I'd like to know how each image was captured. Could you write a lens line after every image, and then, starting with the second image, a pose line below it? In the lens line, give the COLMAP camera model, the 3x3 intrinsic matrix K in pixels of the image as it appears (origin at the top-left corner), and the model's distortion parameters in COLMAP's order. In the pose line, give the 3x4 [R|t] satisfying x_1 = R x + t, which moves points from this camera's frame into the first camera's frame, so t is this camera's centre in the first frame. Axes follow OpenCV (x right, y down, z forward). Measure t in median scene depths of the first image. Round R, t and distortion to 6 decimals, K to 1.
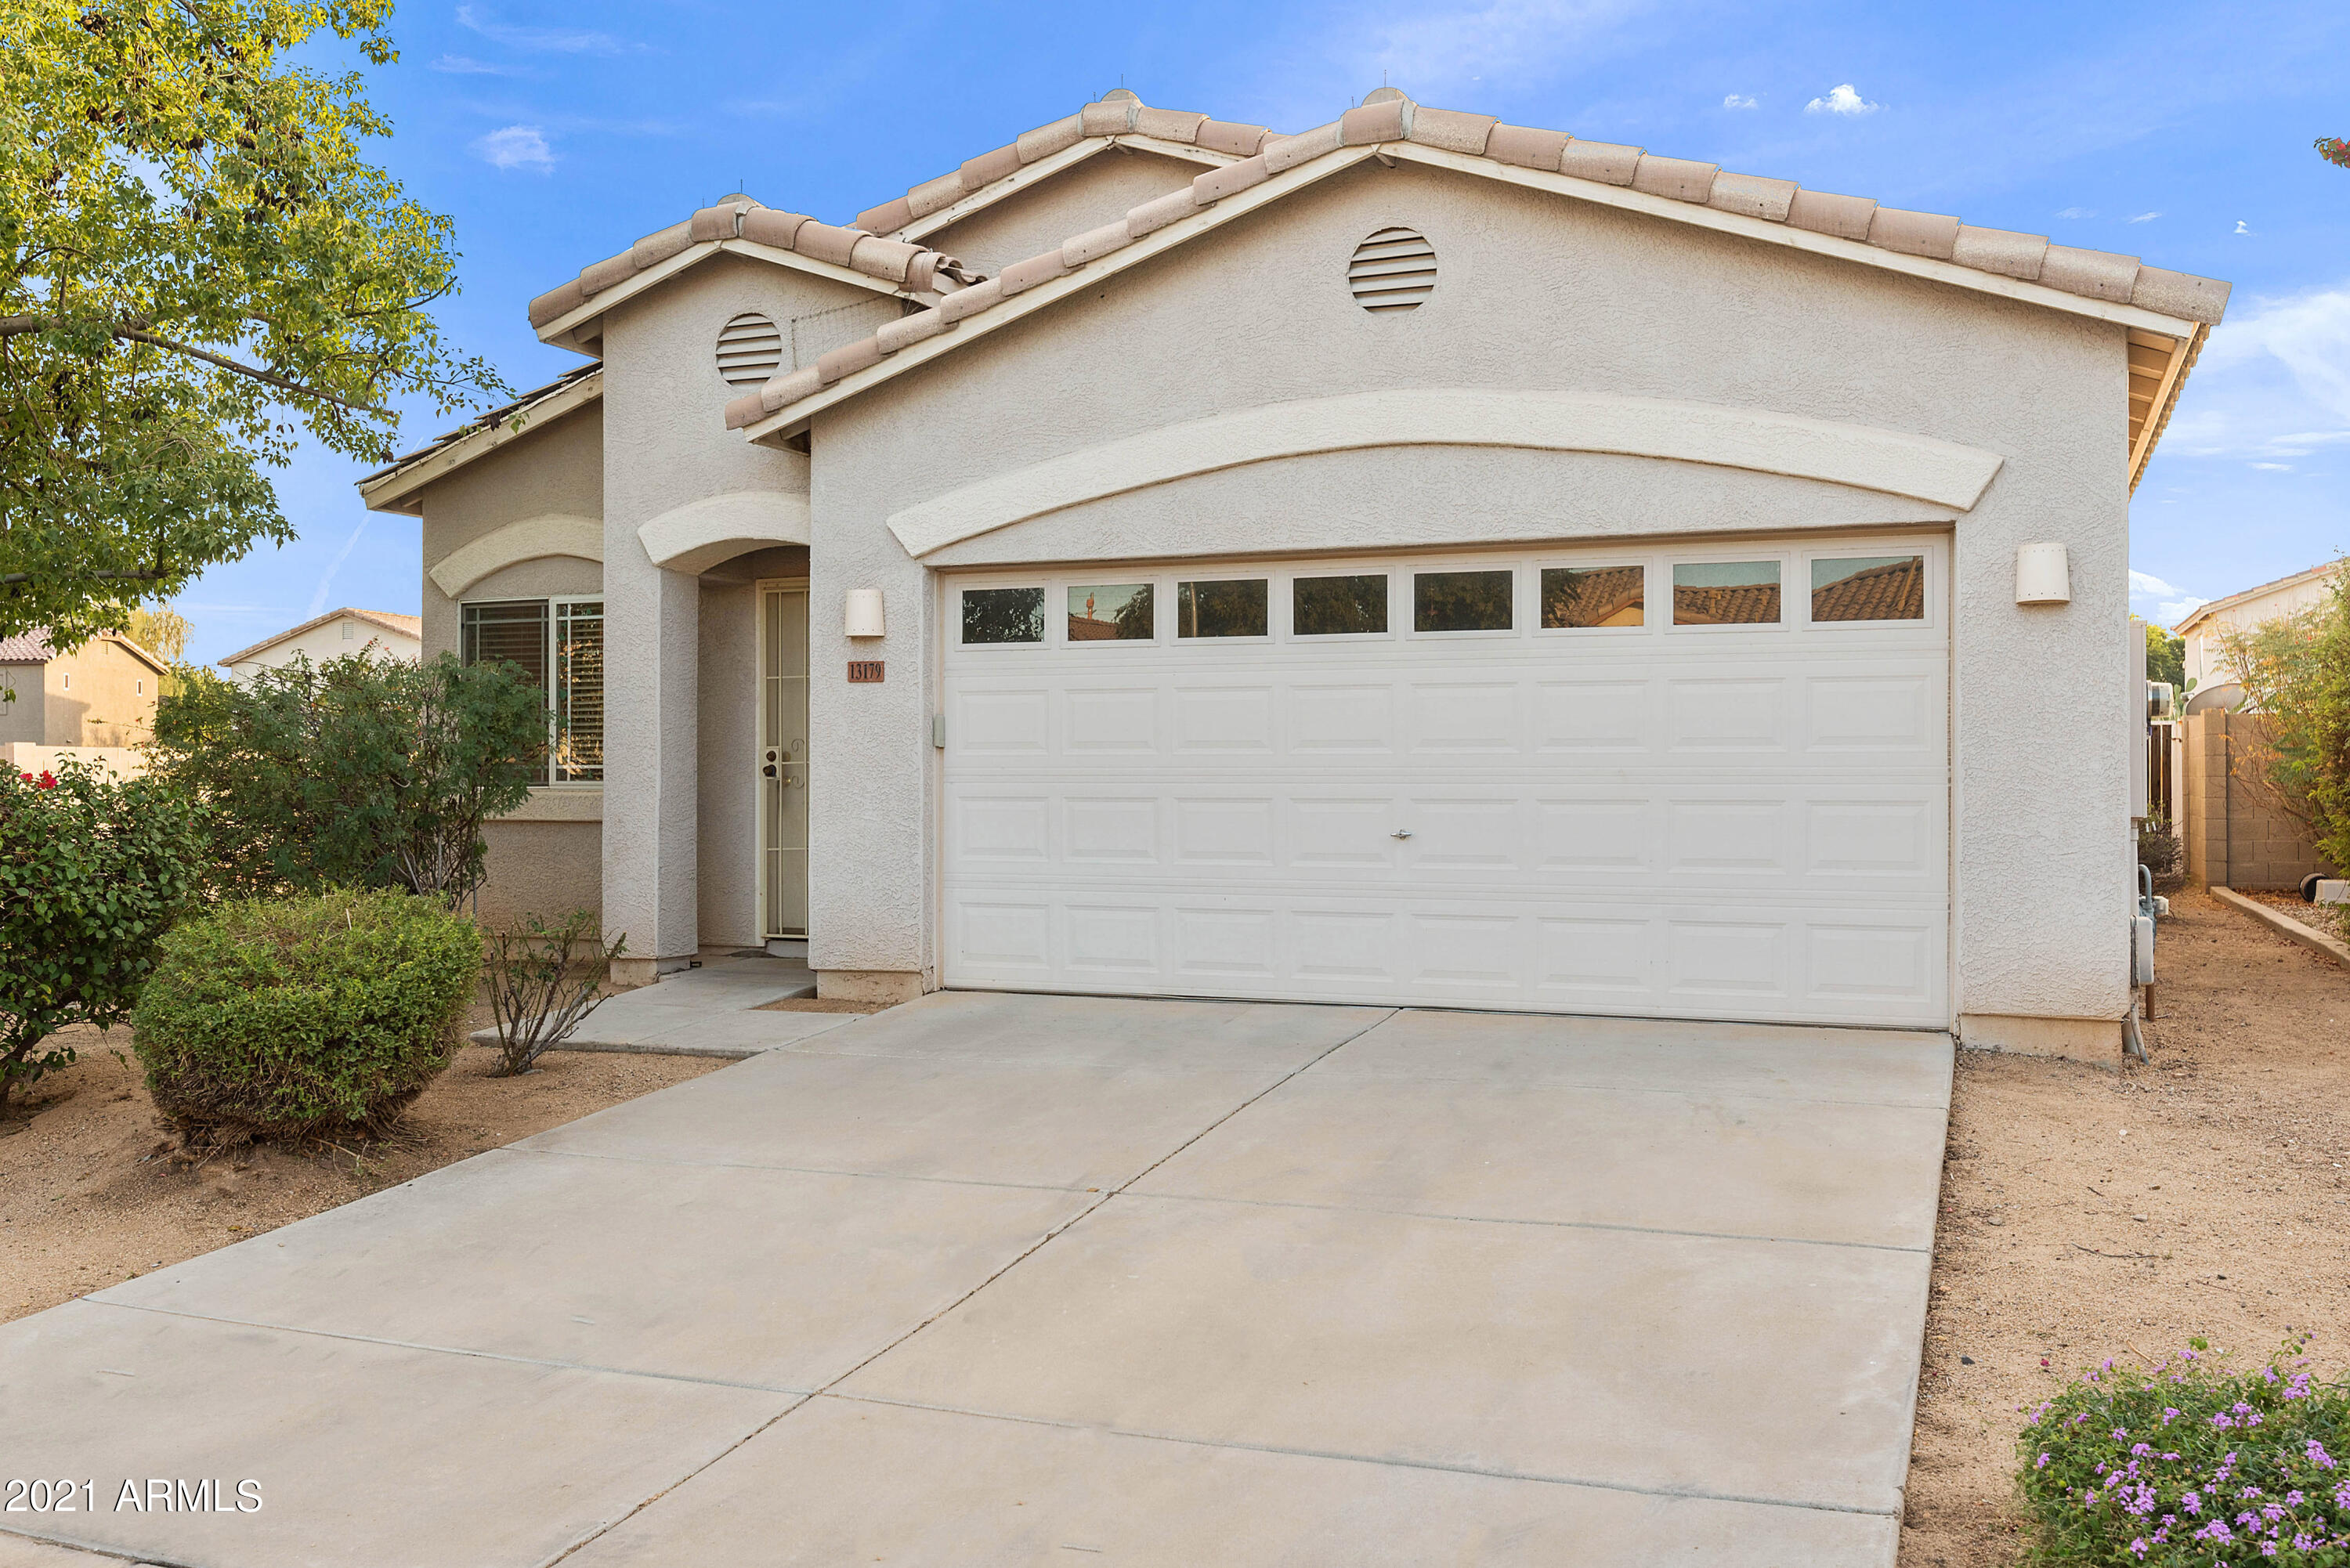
lens RADIAL K [[2078.1, 0, 1182.4], [0, 2078.1, 787.2], [0, 0, 1]] dist [-0.026753, -0.016176]
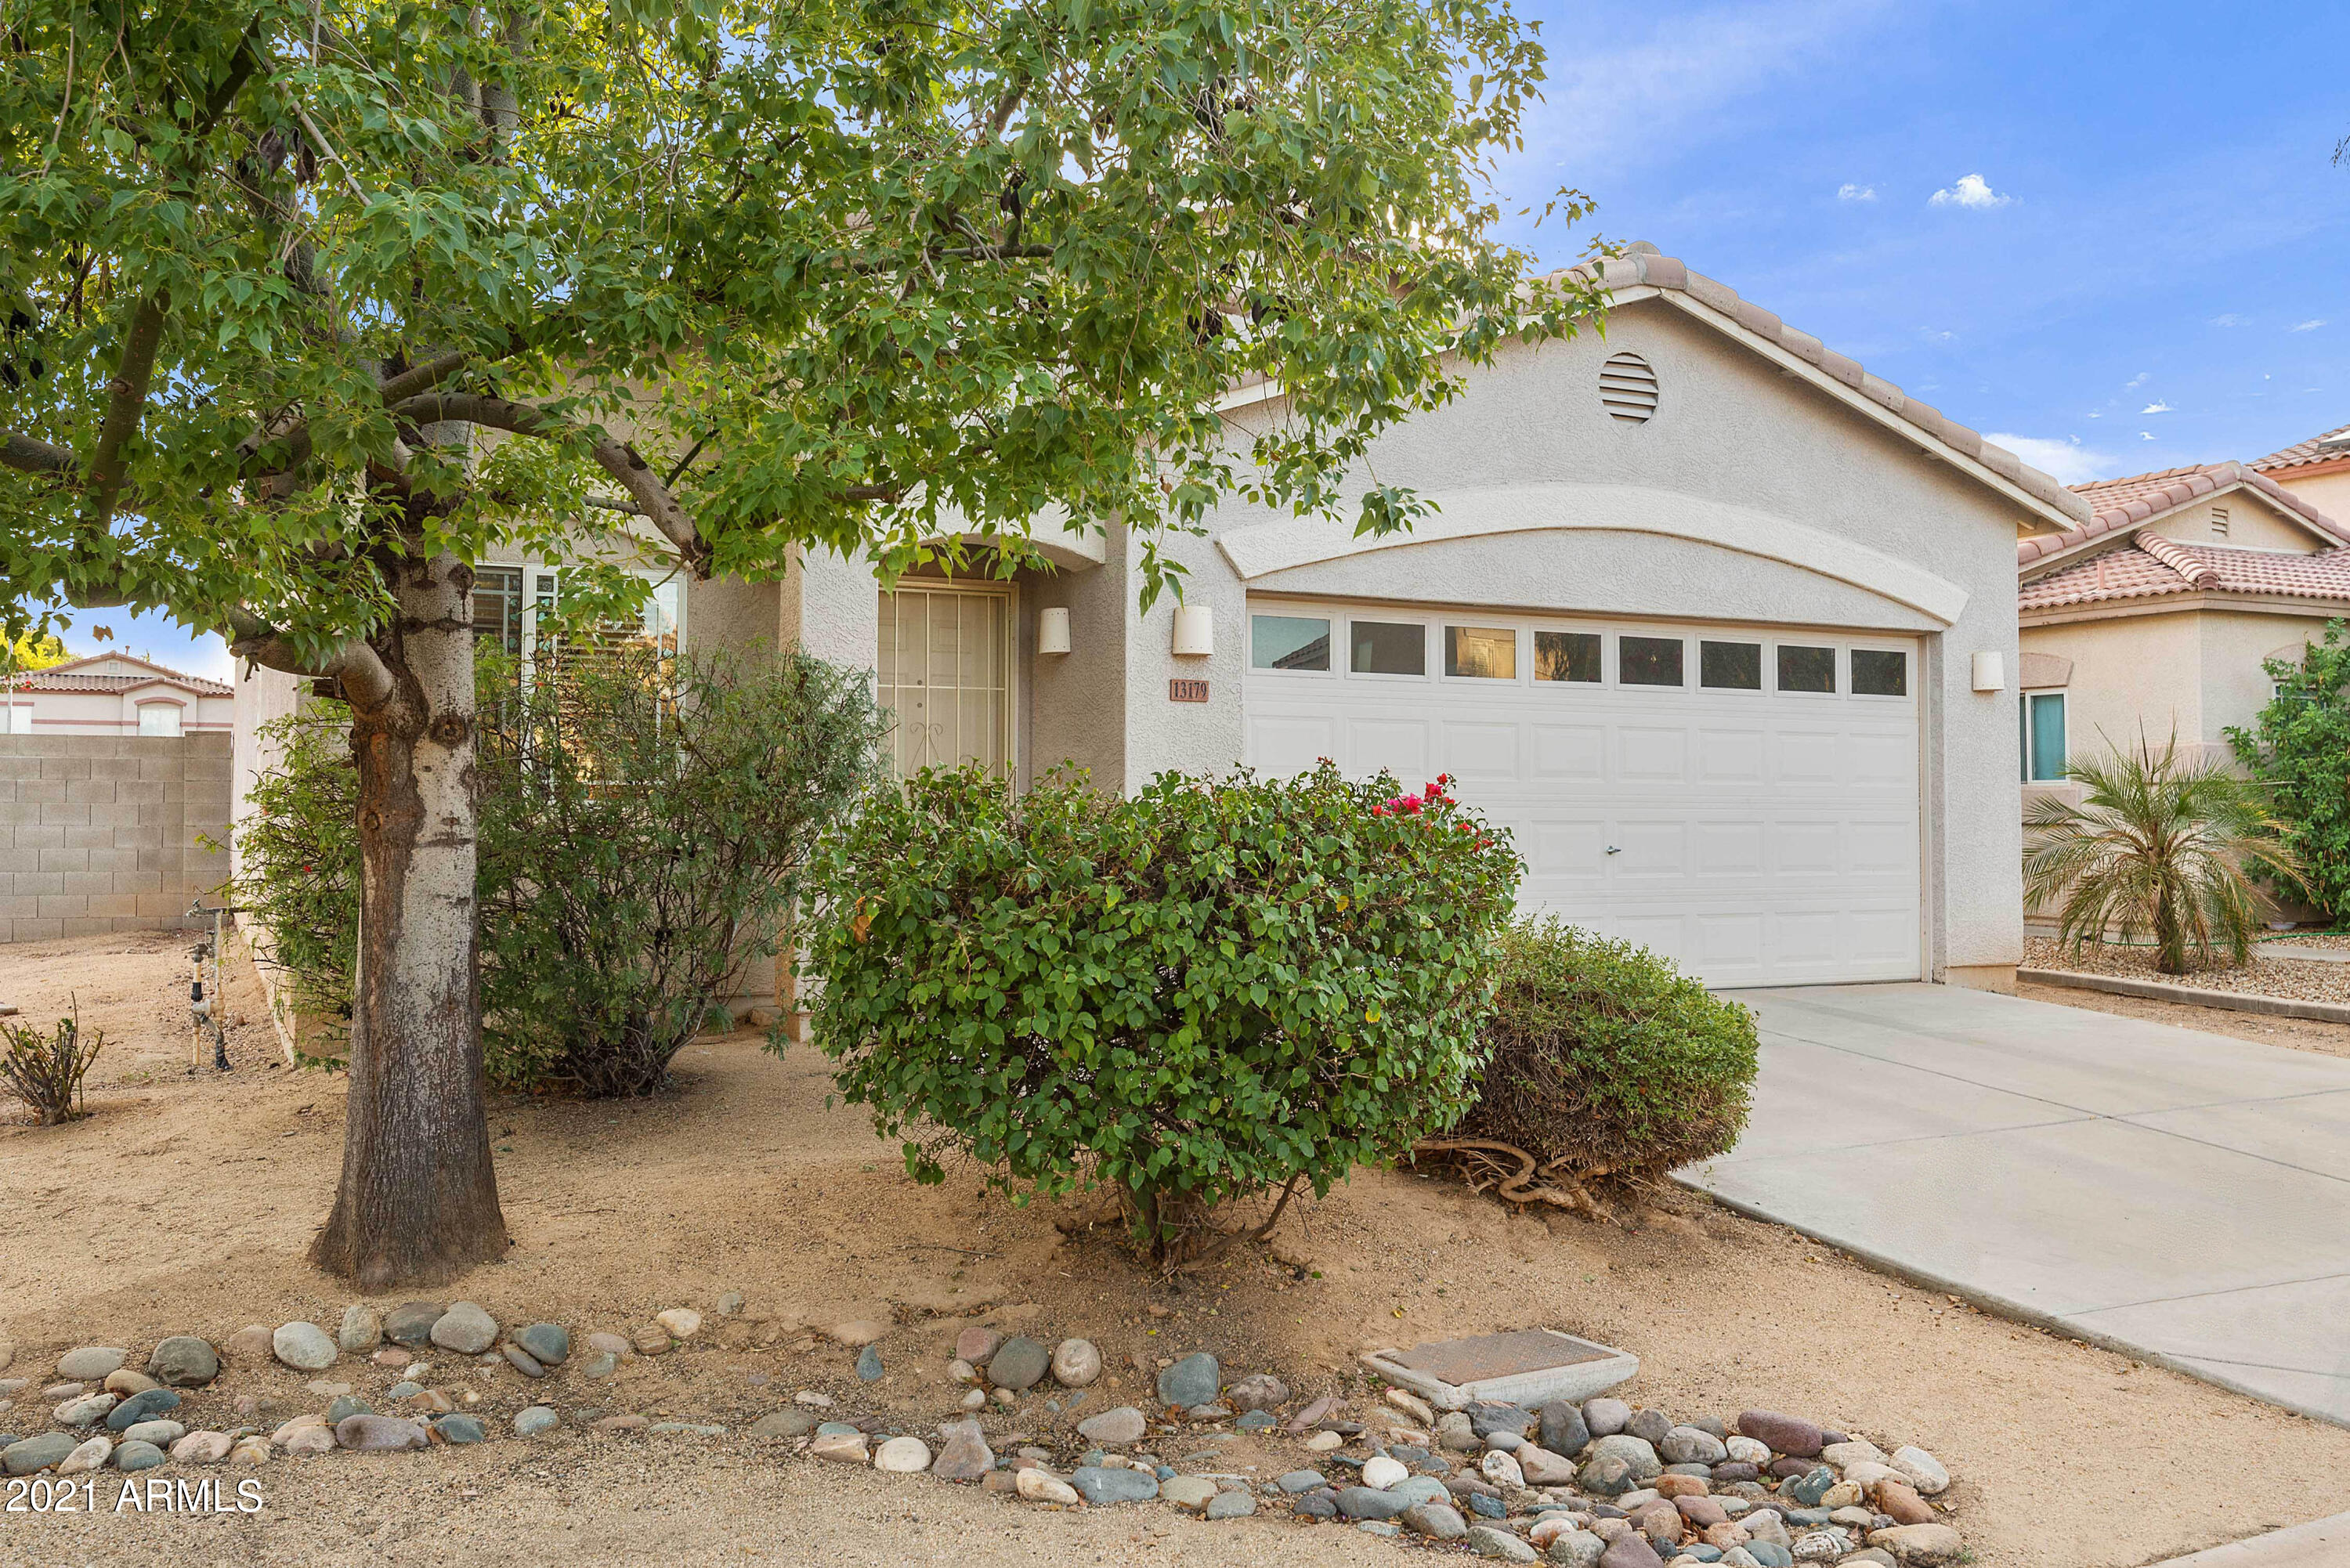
lens RADIAL K [[2078.1, 0, 1223.5], [0, 2078.1, 725.1], [0, 0, 1]] dist [-0.026753, -0.016176]
pose [[0.647709, 0.033344, 0.761157, -0.881110], [-0.004784, 0.999200, -0.039701, -0.000995], [-0.761872, 0.022073, 0.647351, 0.357387]]
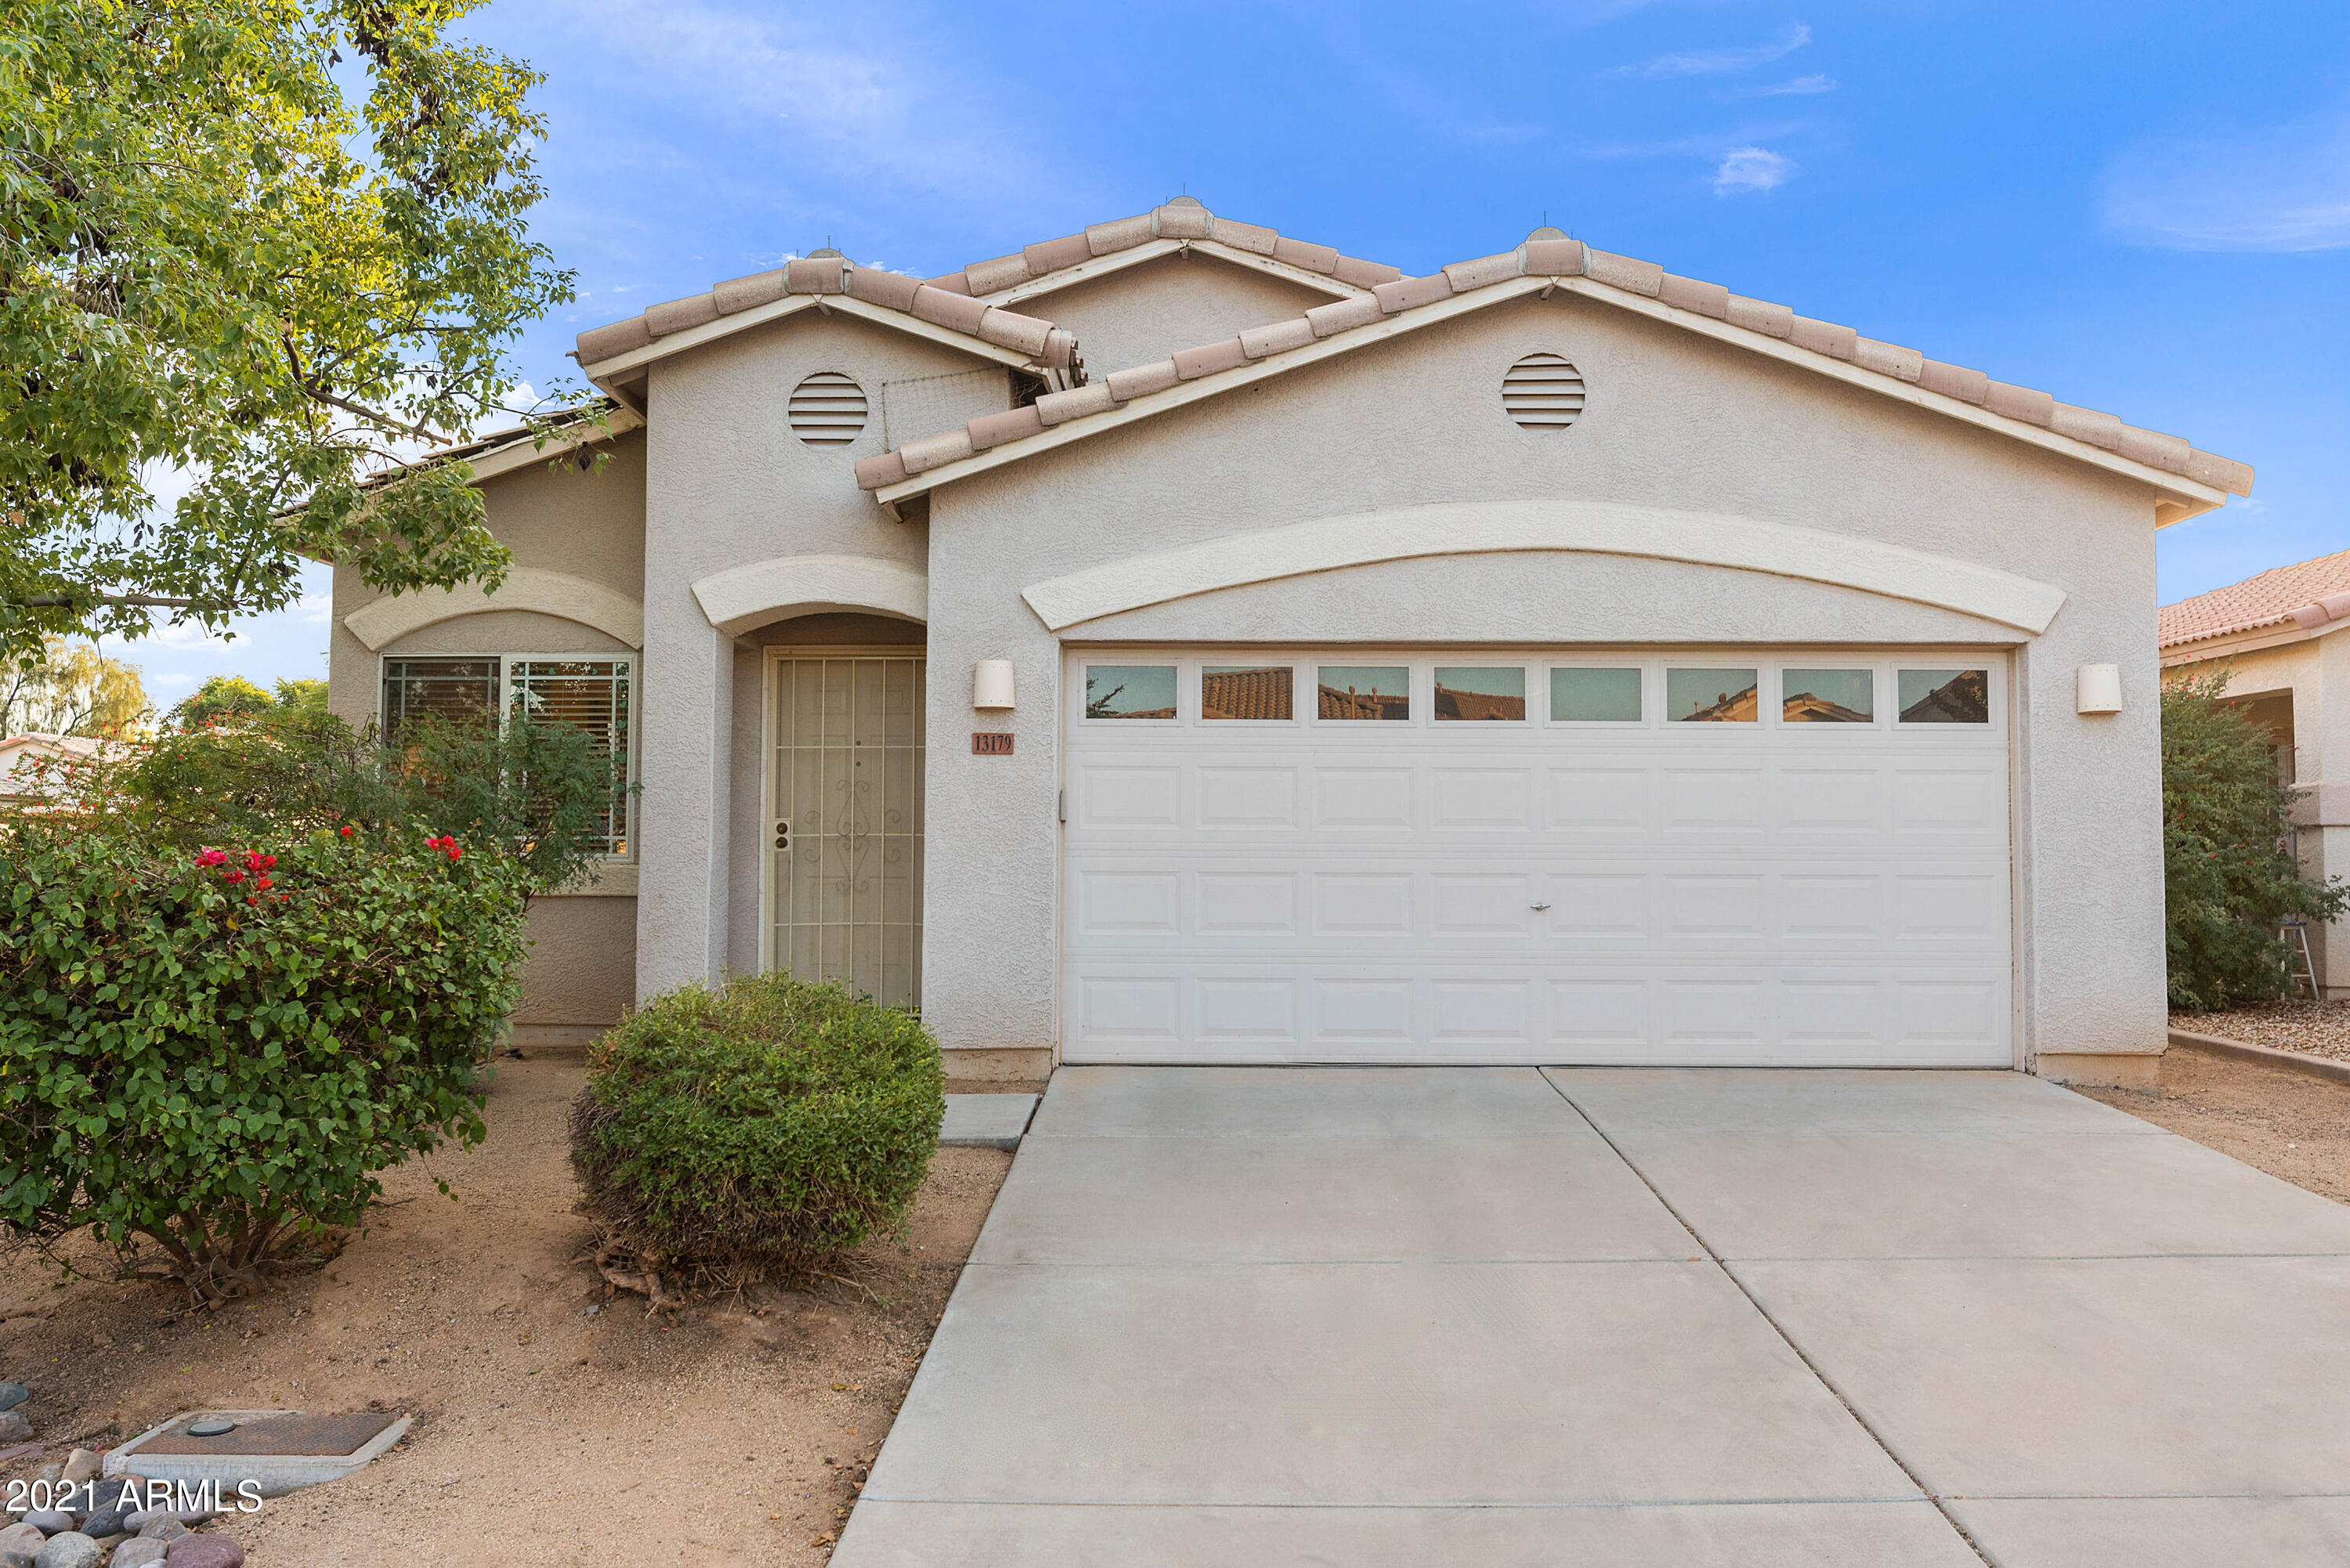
lens RADIAL K [[1837.3, 0, 1181.5], [0, 1837.3, 781.5], [0, 0, 1]] dist [-0.041327, 0.005712]
pose [[0.933318, 0.018902, 0.358552, -0.380253], [-0.003362, 0.999030, -0.043915, 0.000195], [-0.359034, 0.039781, 0.932476, 0.156278]]
